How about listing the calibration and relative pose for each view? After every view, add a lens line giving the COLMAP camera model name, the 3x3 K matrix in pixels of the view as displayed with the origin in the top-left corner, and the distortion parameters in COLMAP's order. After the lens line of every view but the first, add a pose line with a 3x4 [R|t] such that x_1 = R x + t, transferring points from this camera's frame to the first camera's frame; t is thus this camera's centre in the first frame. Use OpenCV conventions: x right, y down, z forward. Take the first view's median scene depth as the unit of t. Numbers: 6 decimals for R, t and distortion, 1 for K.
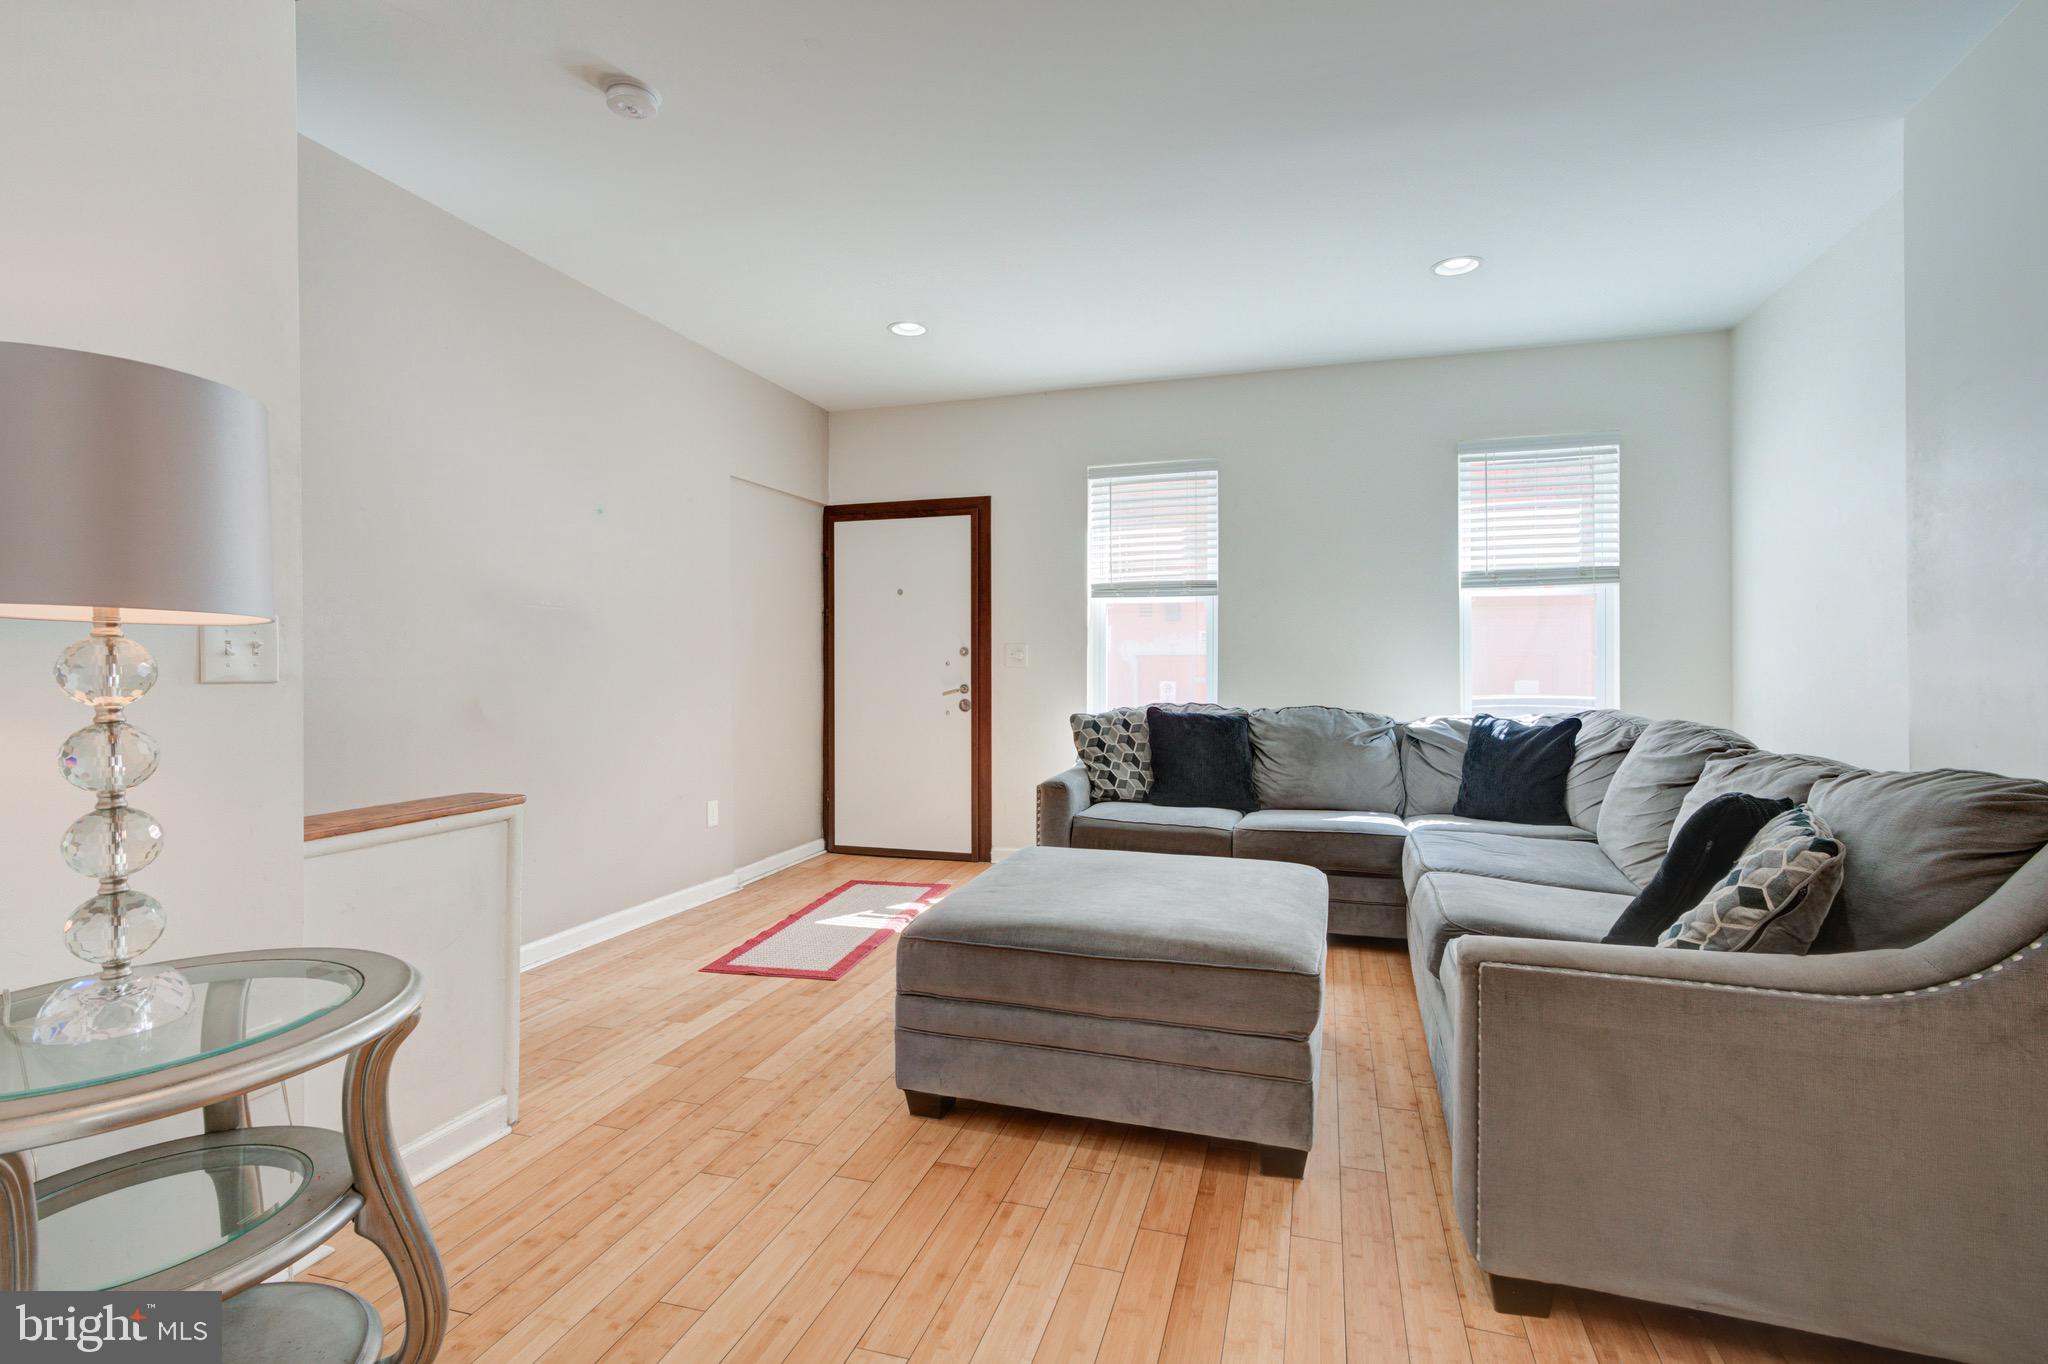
lens RADIAL K [[990.5, 0, 1022.0], [0, 990.5, 671.4], [0, 0, 1]] dist [-0.010266, 0.013112]
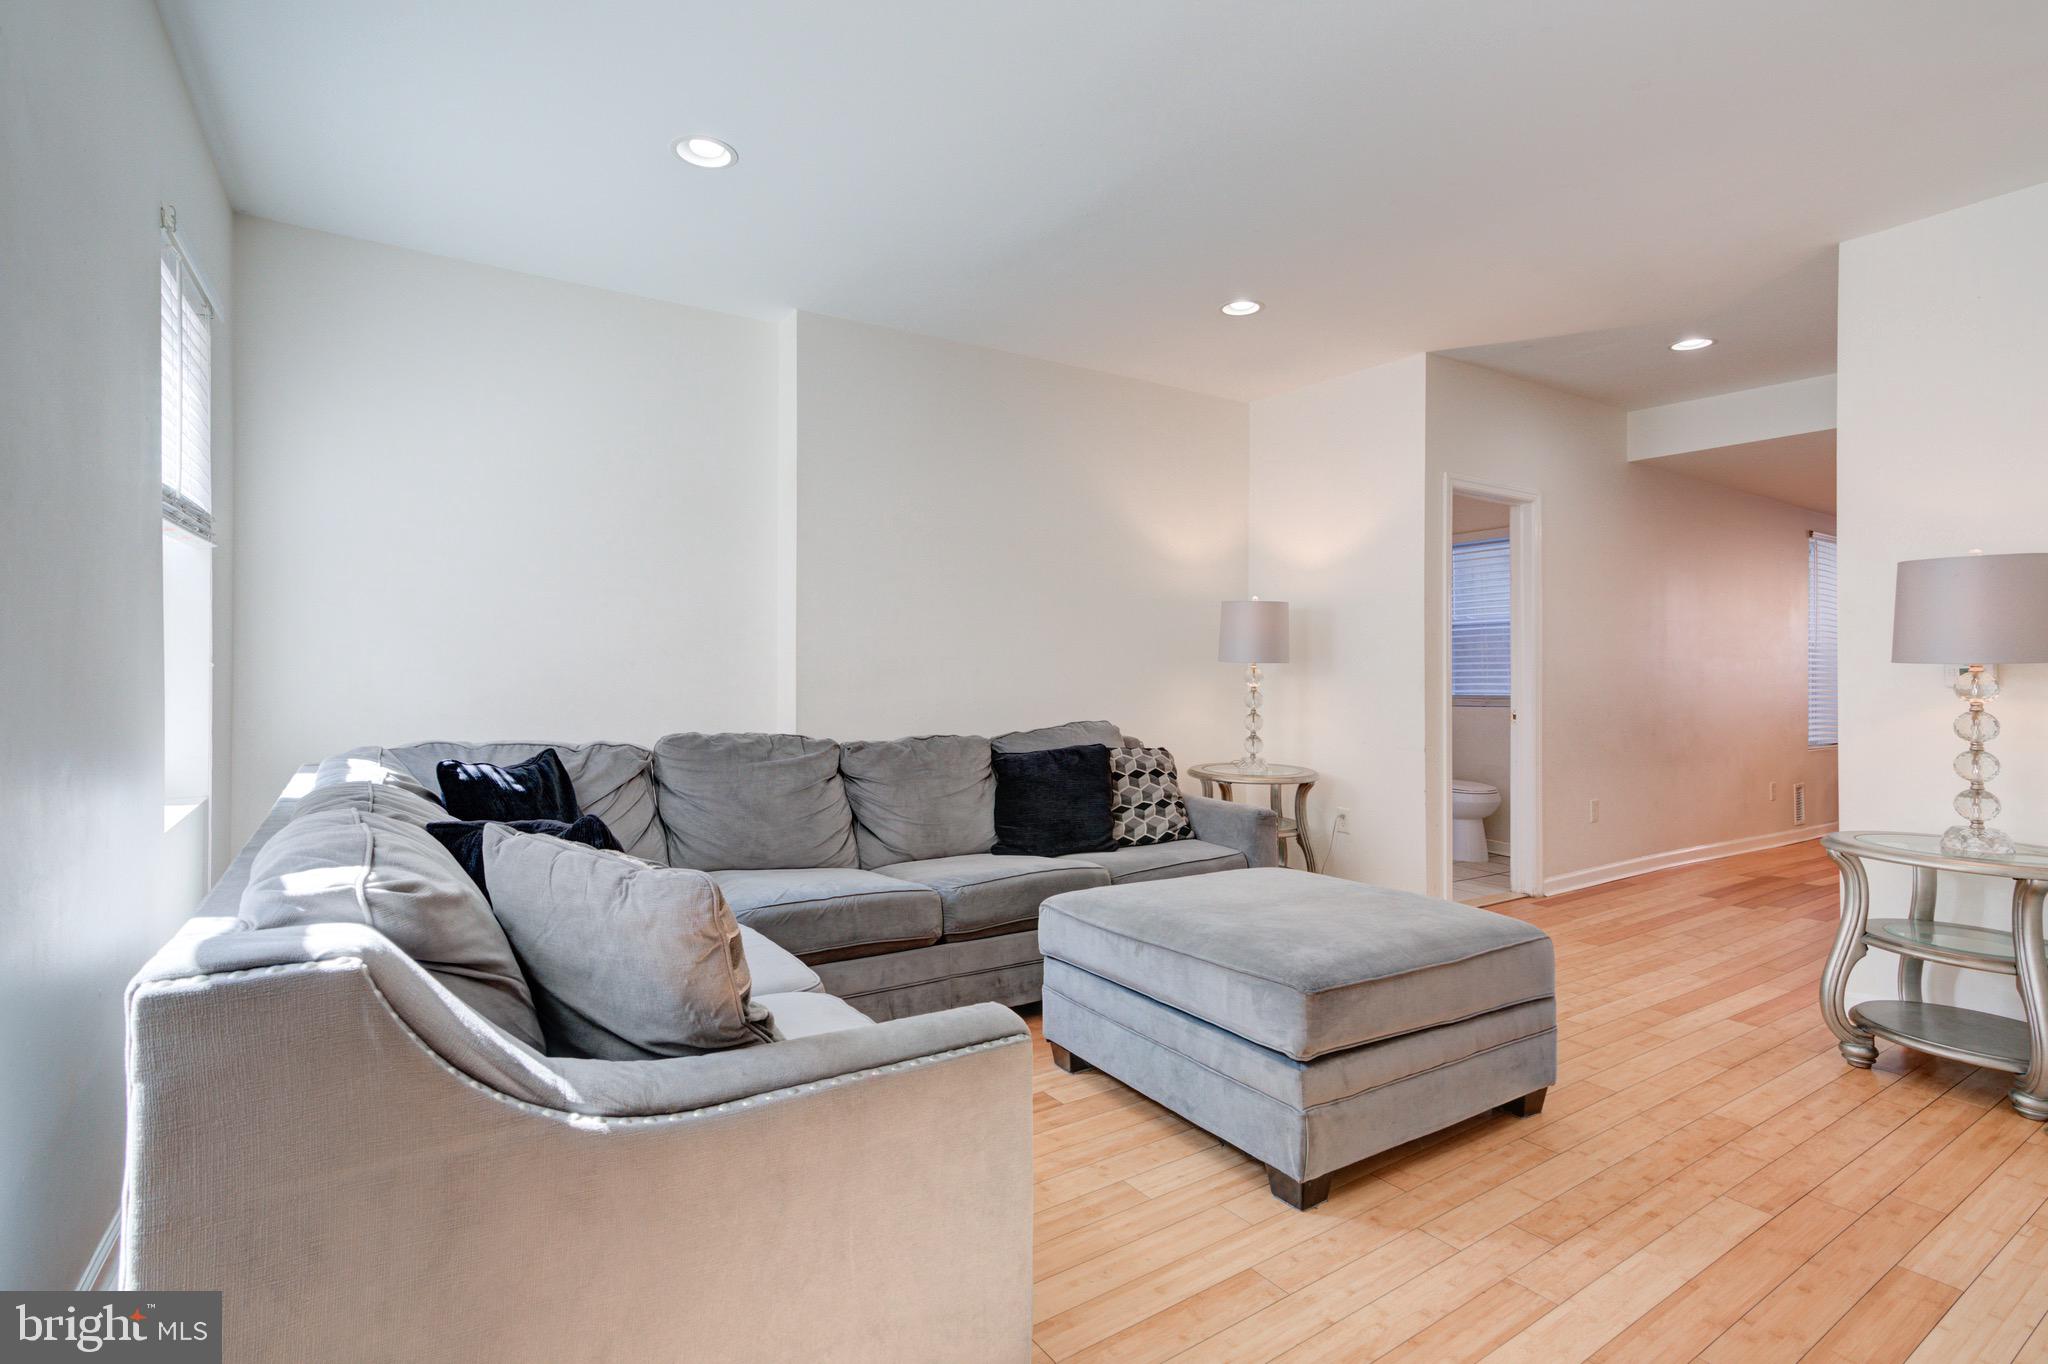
lens RADIAL K [[990.5, 0, 1024.8], [0, 990.5, 675.7], [0, 0, 1]] dist [-0.010266, 0.013112]
pose [[-0.786442, 0.000006, 0.617665, -0.324278], [0.006024, 0.999953, 0.007661, -0.027284], [-0.617635, 0.009745, -0.786404, 2.119229]]
